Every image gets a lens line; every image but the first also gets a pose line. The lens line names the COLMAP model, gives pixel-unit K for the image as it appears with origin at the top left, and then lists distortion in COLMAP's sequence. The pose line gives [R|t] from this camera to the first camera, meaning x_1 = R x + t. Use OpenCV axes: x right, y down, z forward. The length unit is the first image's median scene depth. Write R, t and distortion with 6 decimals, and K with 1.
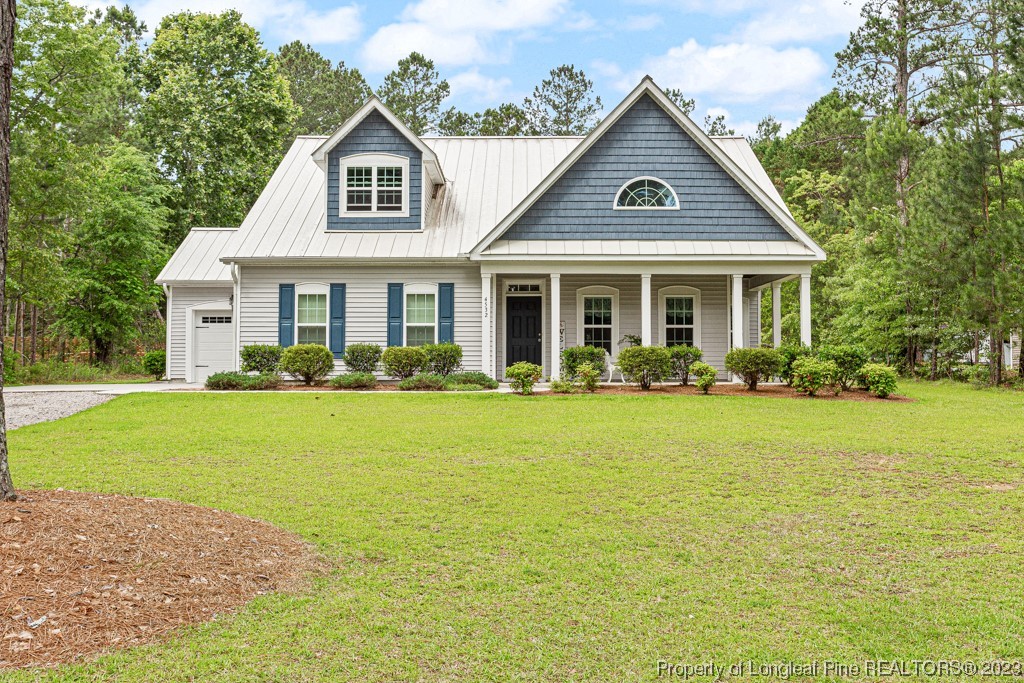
lens RADIAL K [[1016.4, 0, 525.3], [0, 1016.4, 315.5], [0, 0, 1]] dist [-0.023138, 0.000000]
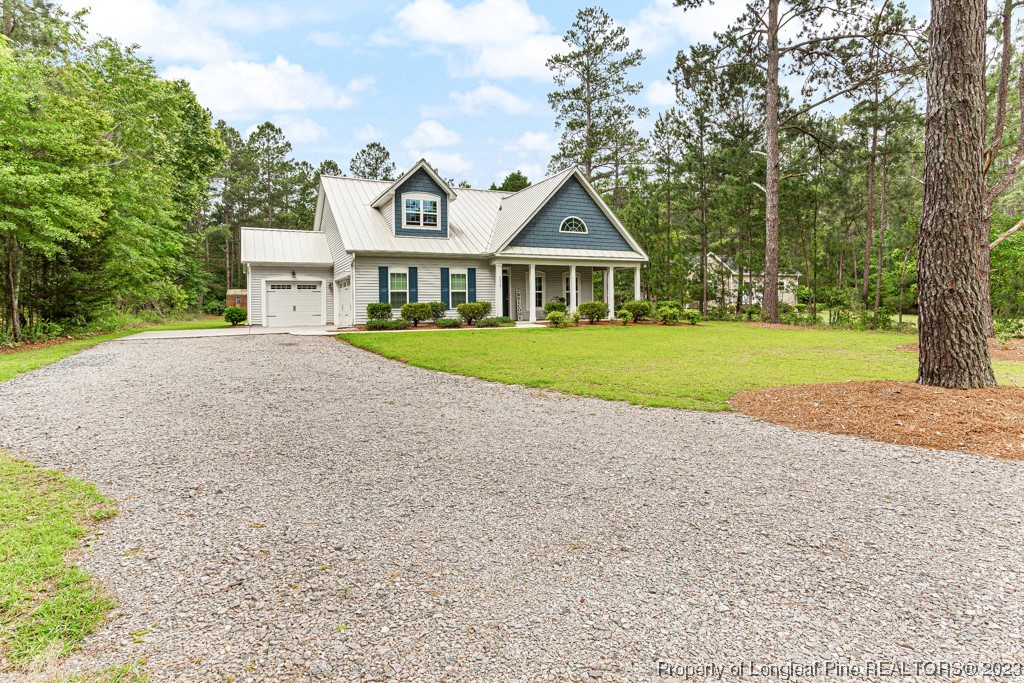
lens RADIAL K [[548.5, 0, 508.1], [0, 548.5, 309.3], [0, 0, 1]] dist [0.011901, 0.000384]
pose [[0.901431, -0.012208, 0.432750, -0.424647], [-0.007368, 0.999025, 0.043529, -0.001576], [-0.432860, -0.042427, 0.900462, 0.080349]]
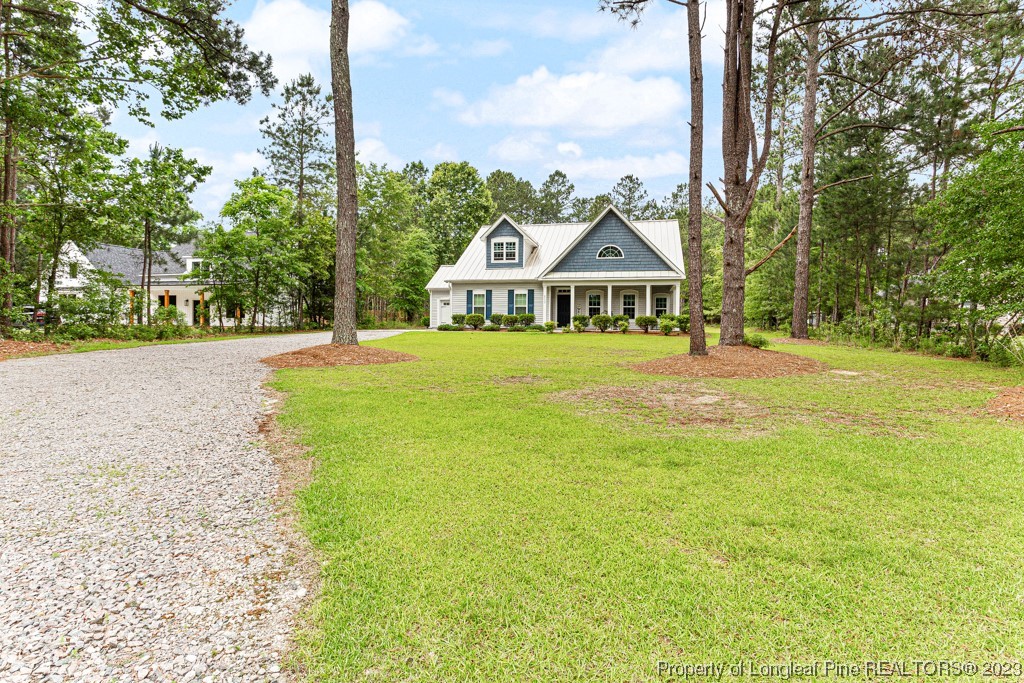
lens RADIAL K [[548.5, 0, 514.8], [0, 548.5, 343.1], [0, 0, 1]] dist [0.011901, 0.000384]
pose [[0.973463, 0.016447, -0.228251, 0.184606], [0.001635, 0.996888, 0.078808, -0.006660], [0.228837, -0.077090, 0.970408, -0.309767]]
